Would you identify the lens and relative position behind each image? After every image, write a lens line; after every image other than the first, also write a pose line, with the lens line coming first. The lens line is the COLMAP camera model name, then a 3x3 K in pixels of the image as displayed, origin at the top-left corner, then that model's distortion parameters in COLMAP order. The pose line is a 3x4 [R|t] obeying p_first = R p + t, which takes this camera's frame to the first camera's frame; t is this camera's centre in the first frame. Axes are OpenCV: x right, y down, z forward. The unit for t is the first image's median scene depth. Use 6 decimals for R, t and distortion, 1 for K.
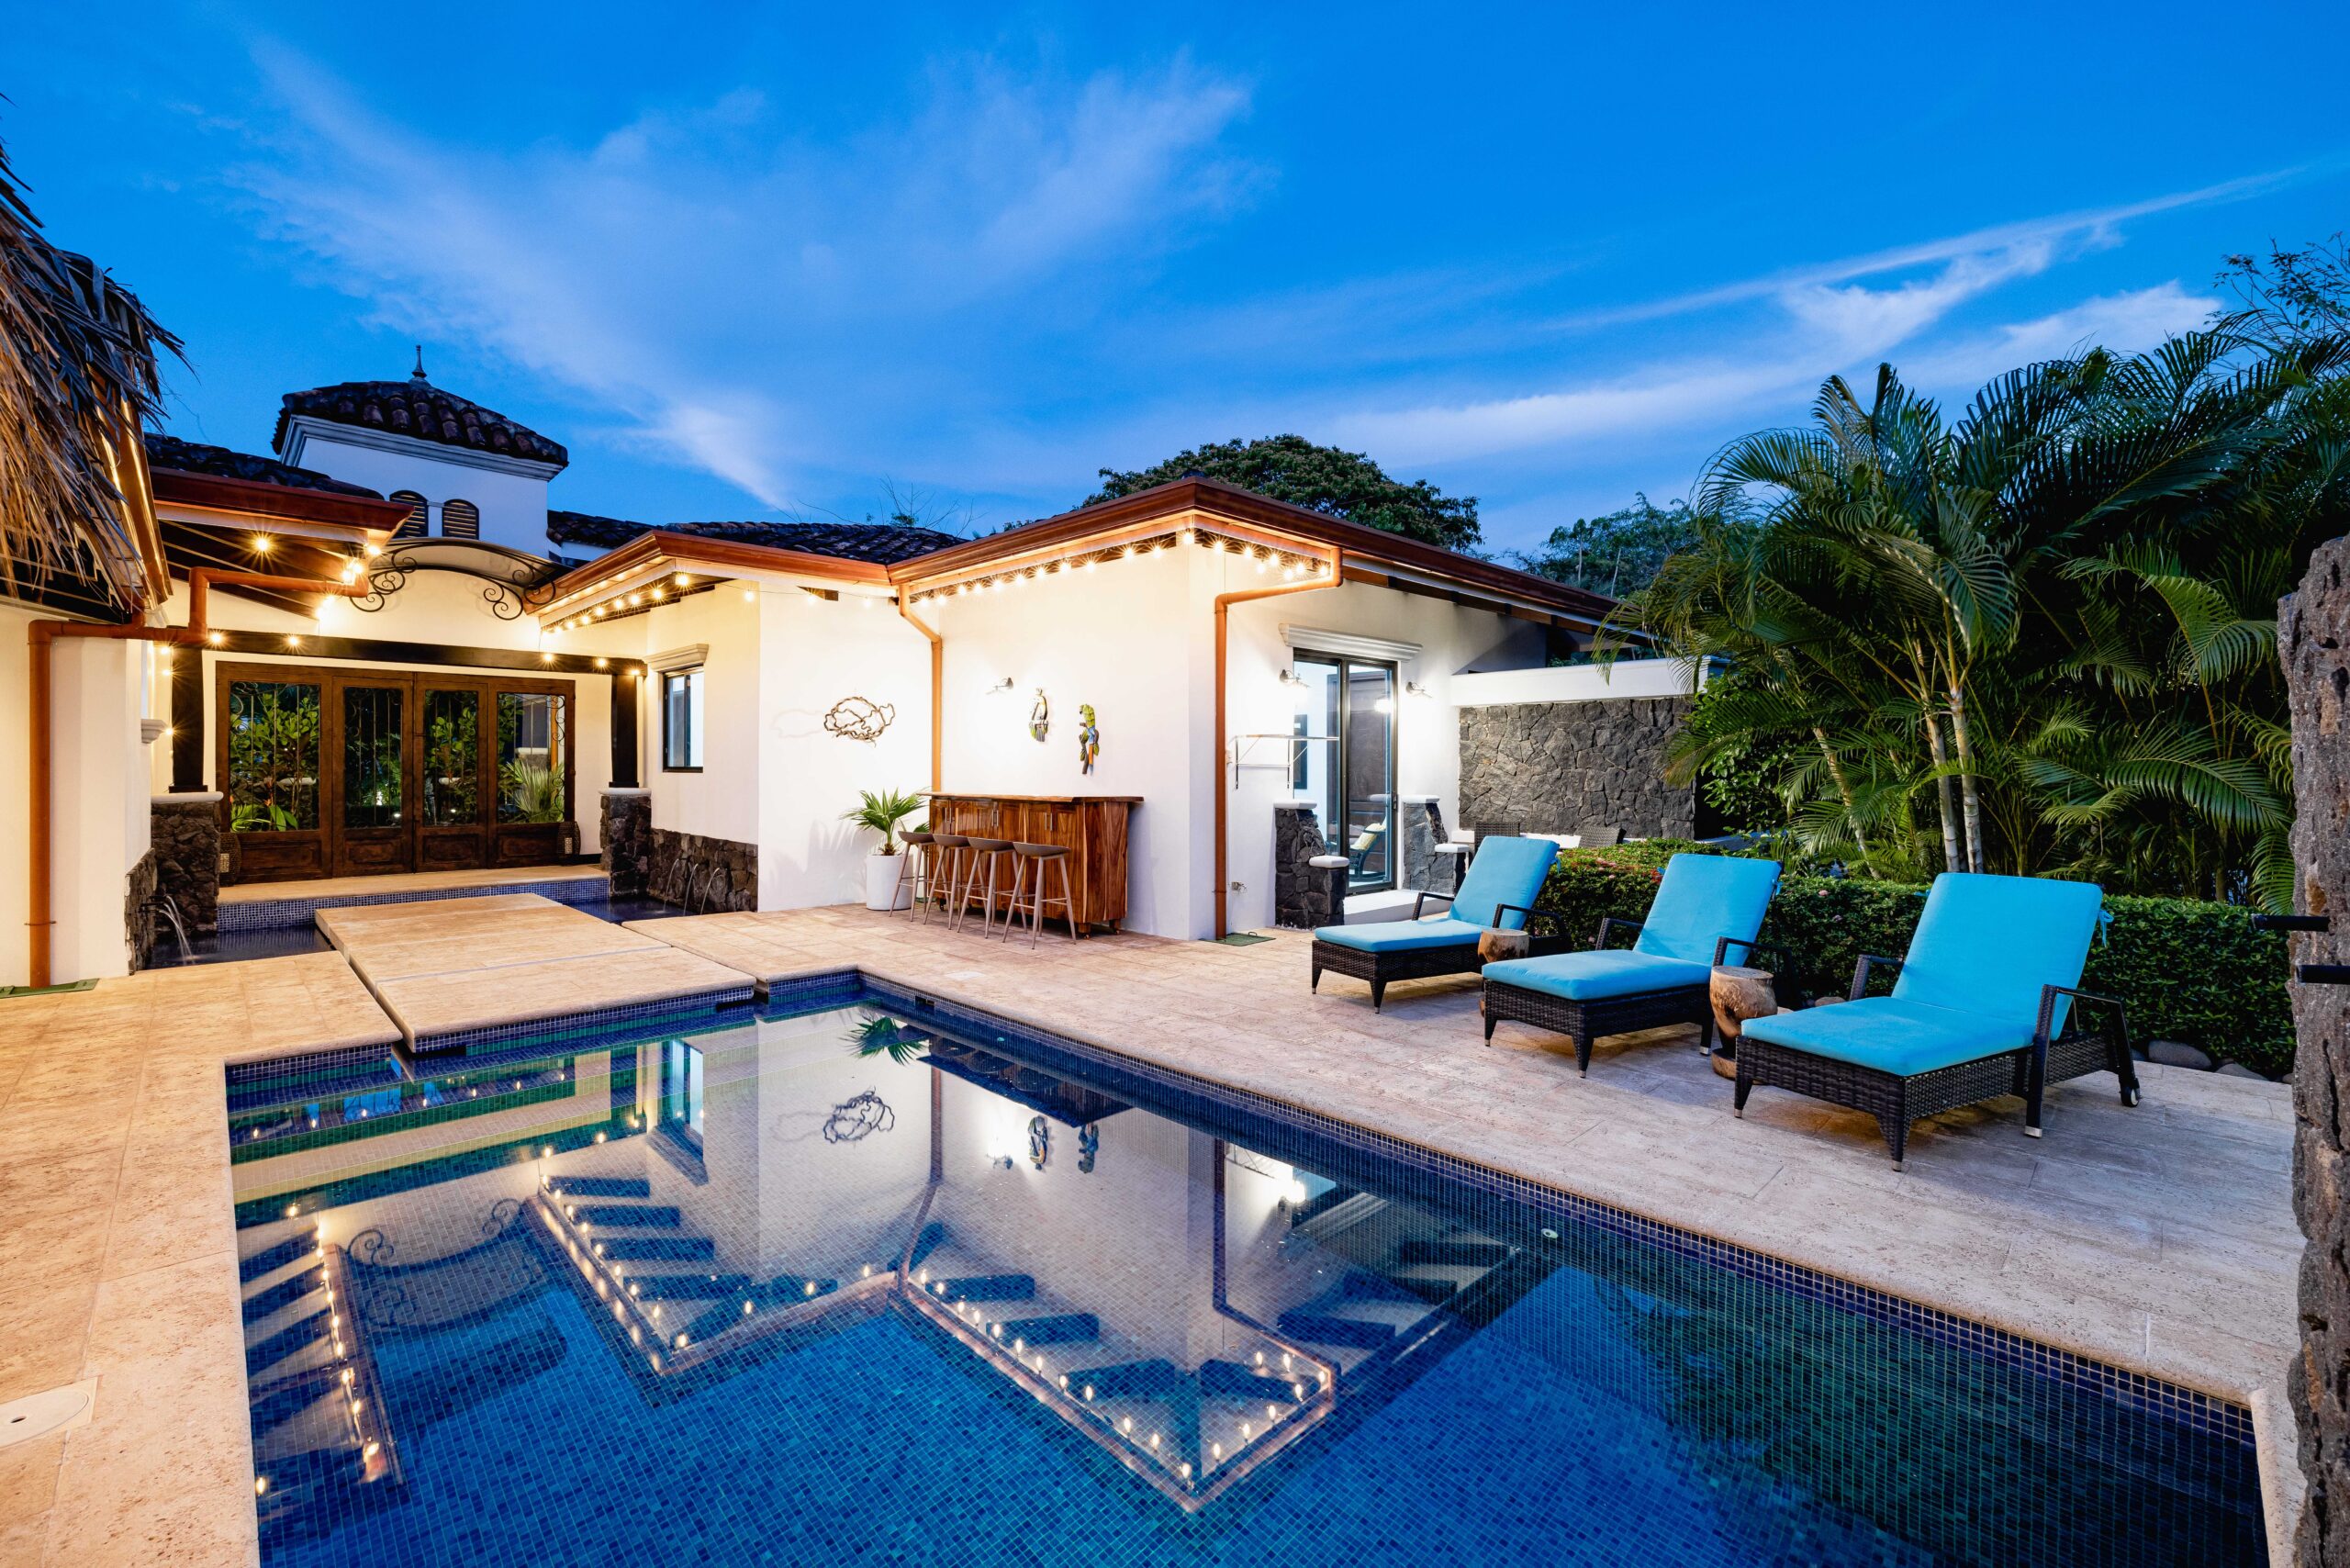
lens RADIAL K [[979.9, 0, 1165.7], [0, 979.9, 766.8], [0, 0, 1]] dist [-0.001013, 0.000975]
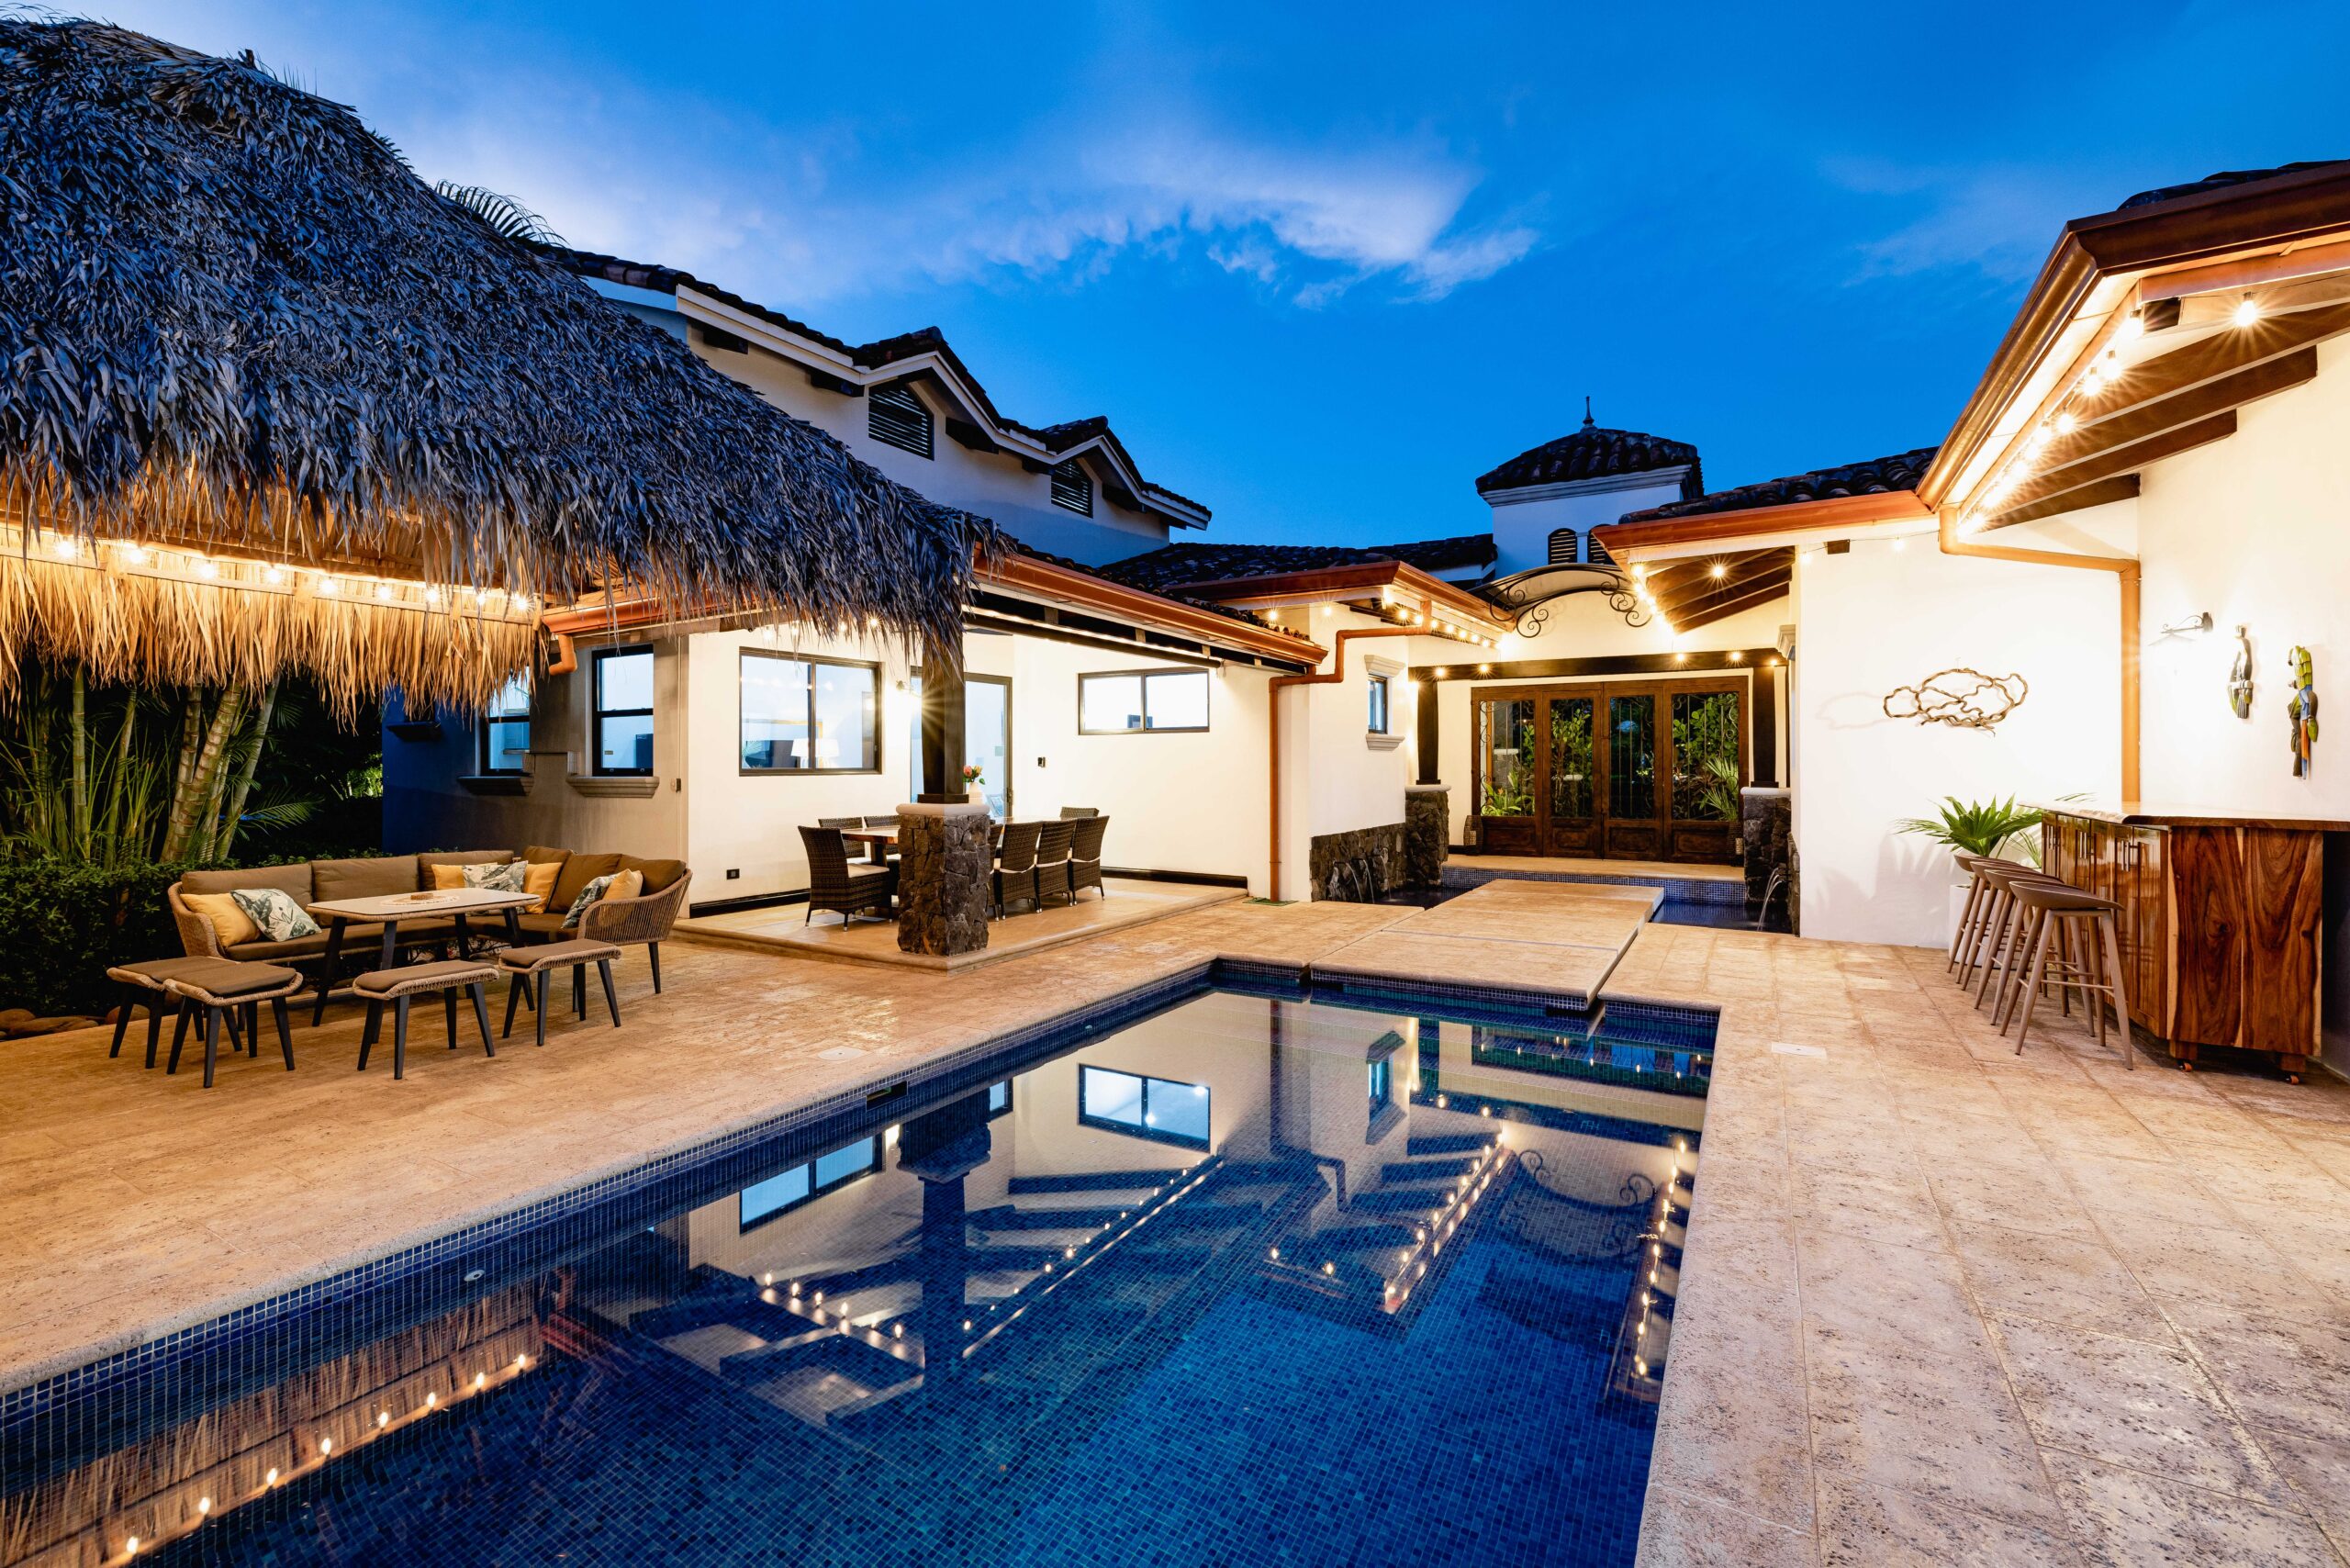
lens RADIAL K [[1002.1, 0, 1137.2], [0, 1002.1, 761.4], [0, 0, 1]] dist [-0.010340, 0.000844]
pose [[0.251368, -0.006315, -0.967871, 0.258225], [0.002015, 0.999980, -0.006001, 0.001111], [0.967890, -0.000442, 0.251375, 0.223585]]
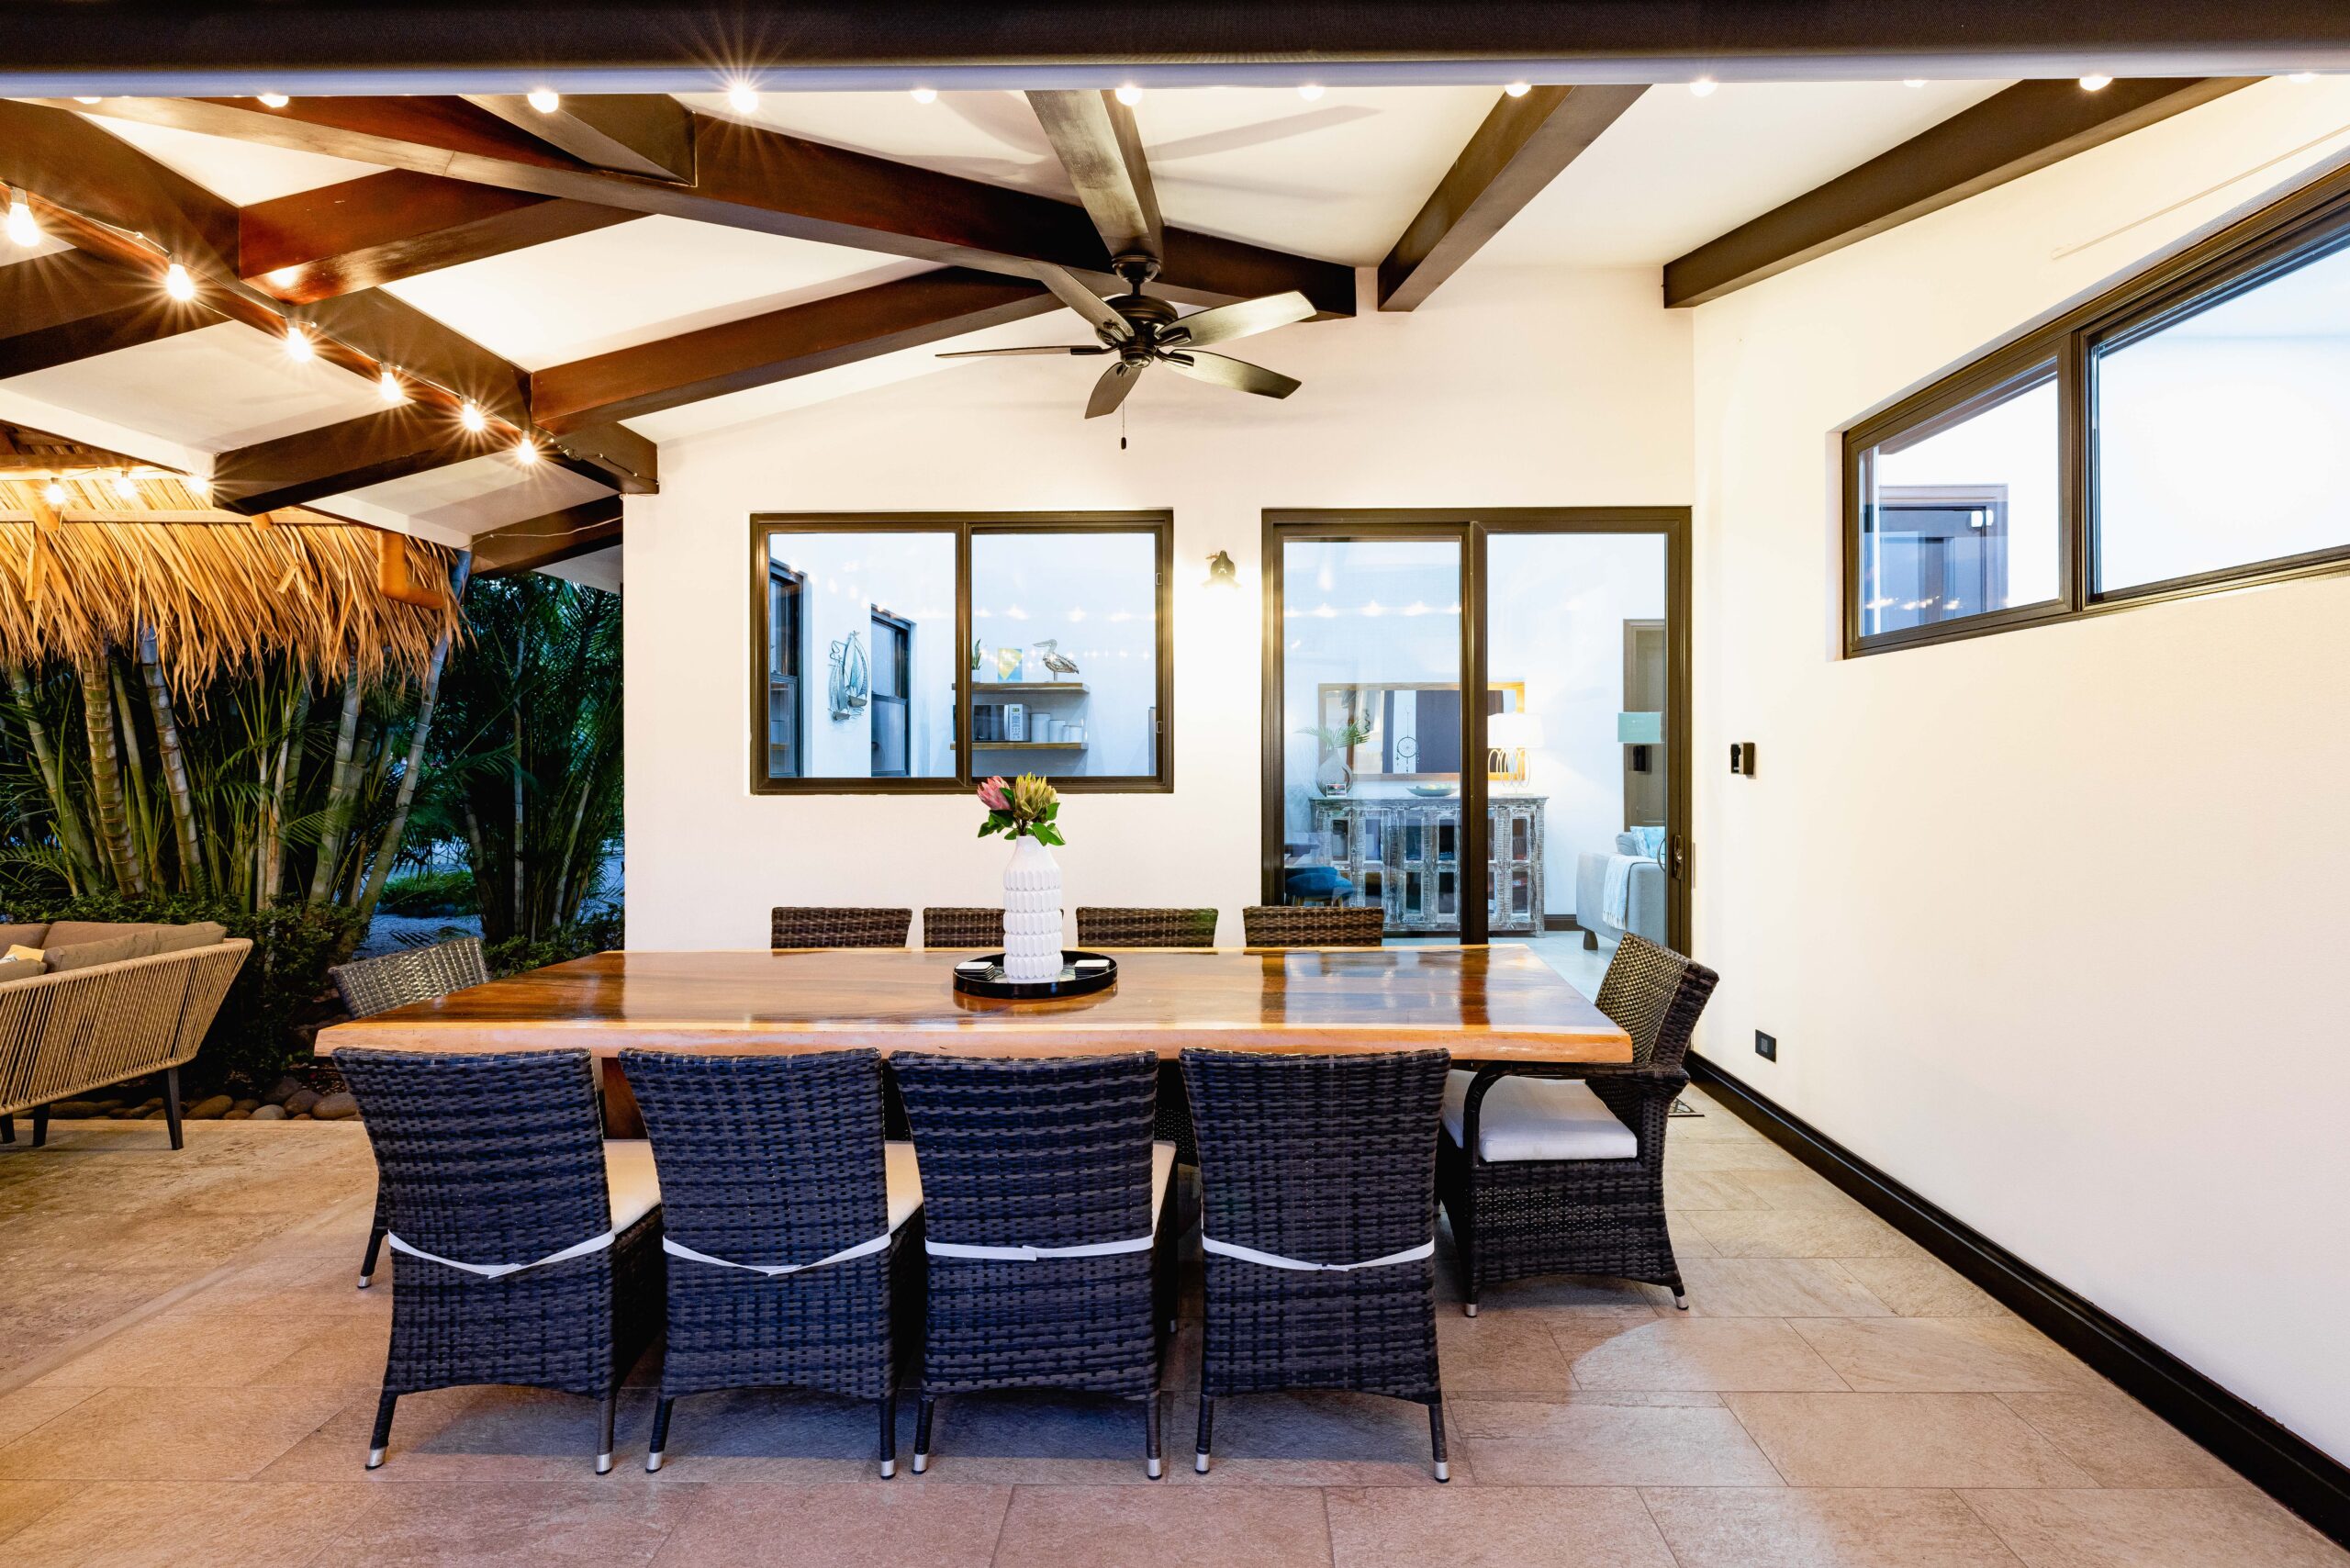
lens RADIAL K [[1049.3, 0, 1221.6], [0, 1049.3, 764.4], [0, 0, 1]] dist [0.003717, -0.001304]
pose [[-0.694970, 0.002983, -0.719032, -0.543264], [0.002083, 0.999996, 0.002135, -0.005057], [0.719036, -0.000013, -0.694973, 0.552328]]
